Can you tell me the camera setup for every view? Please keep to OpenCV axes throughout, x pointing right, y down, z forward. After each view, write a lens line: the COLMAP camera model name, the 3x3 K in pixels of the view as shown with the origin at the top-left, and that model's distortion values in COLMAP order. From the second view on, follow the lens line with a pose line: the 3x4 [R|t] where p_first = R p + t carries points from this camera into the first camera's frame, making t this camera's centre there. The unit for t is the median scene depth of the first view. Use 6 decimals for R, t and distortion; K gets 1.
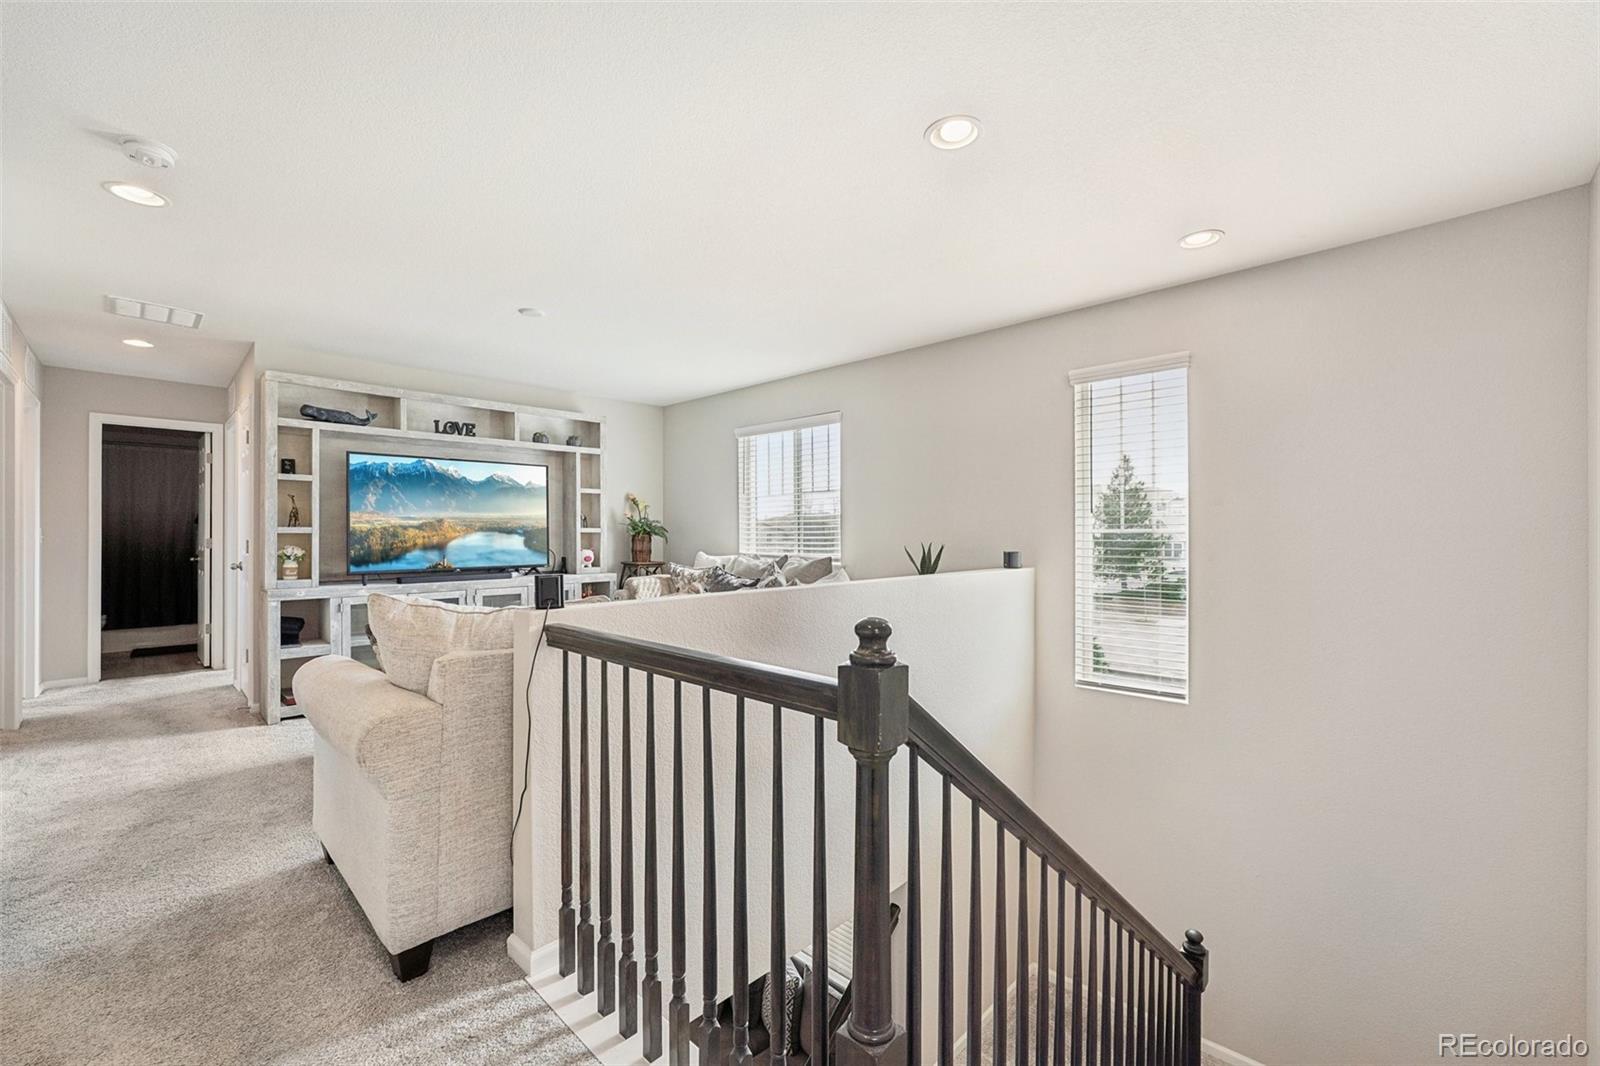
lens RADIAL K [[651.6, 0, 794.2], [0, 651.6, 531.0], [0, 0, 1]] dist [-0.023934, 0.000249]
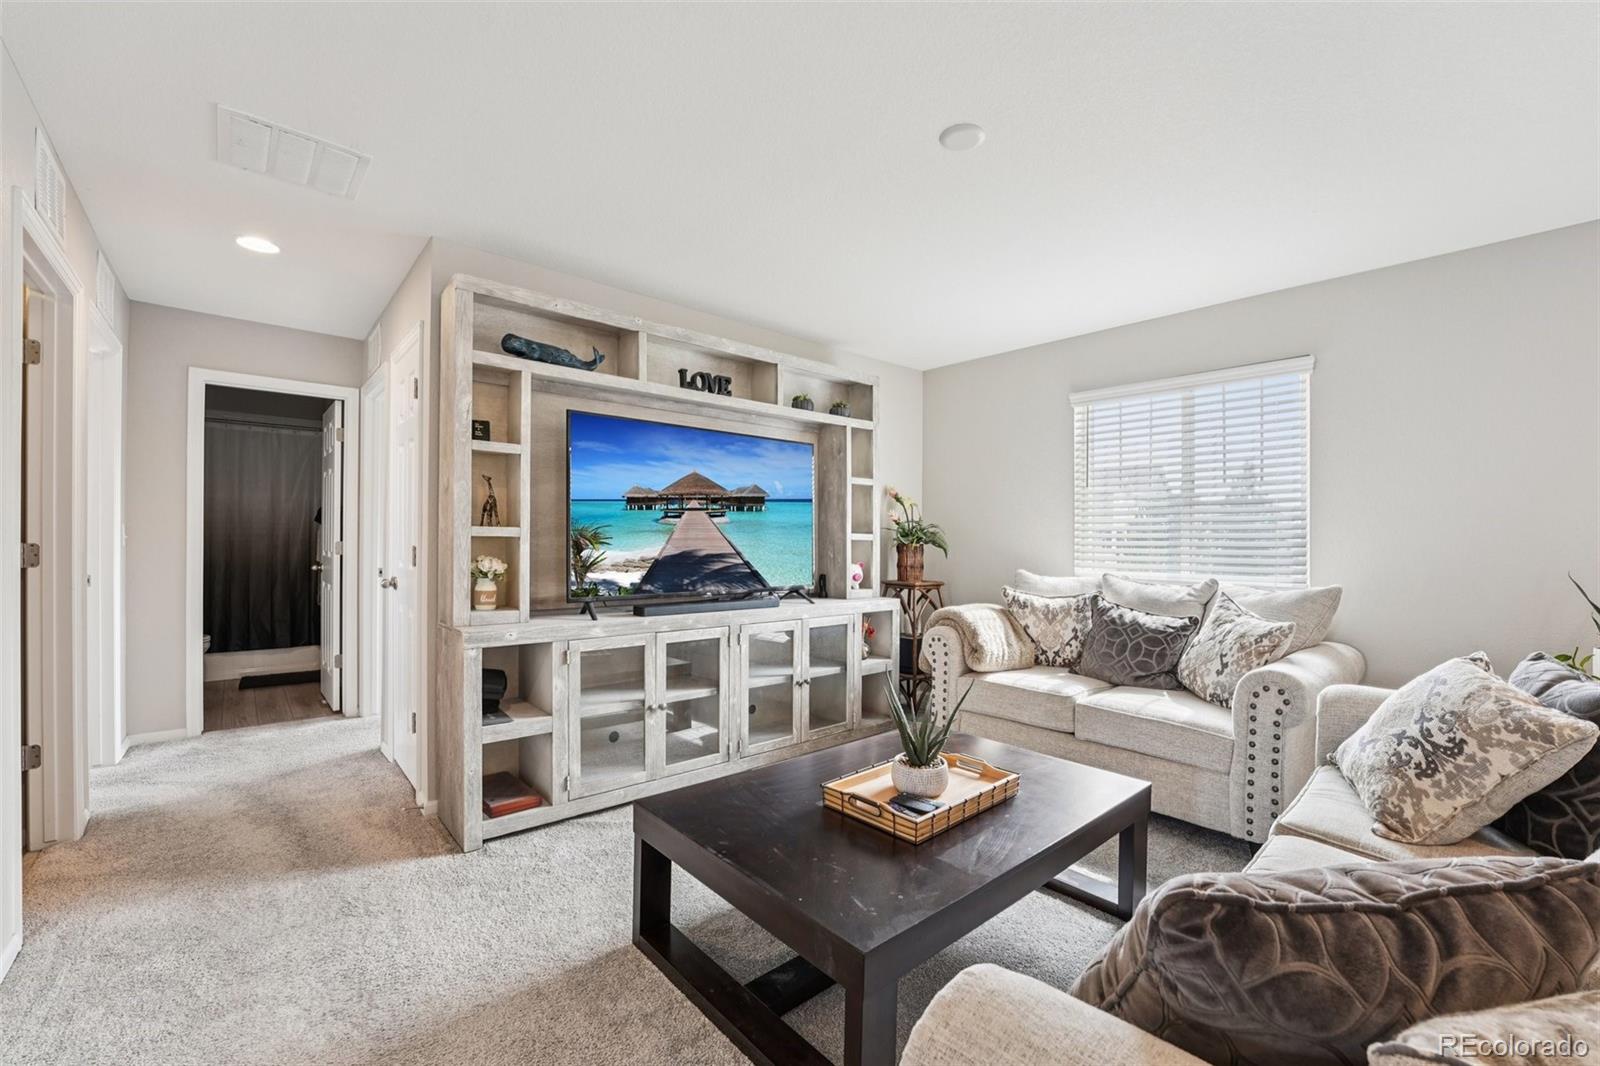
lens RADIAL K [[627.5, 0, 792.6], [0, 627.5, 546.6], [0, 0, 1]] dist [-0.024538, 0.000171]
pose [[0.997603, 0.013389, -0.067890, -0.377363], [-0.012482, 0.999827, 0.013765, 0.001086], [0.068063, -0.012885, 0.997598, 0.348425]]
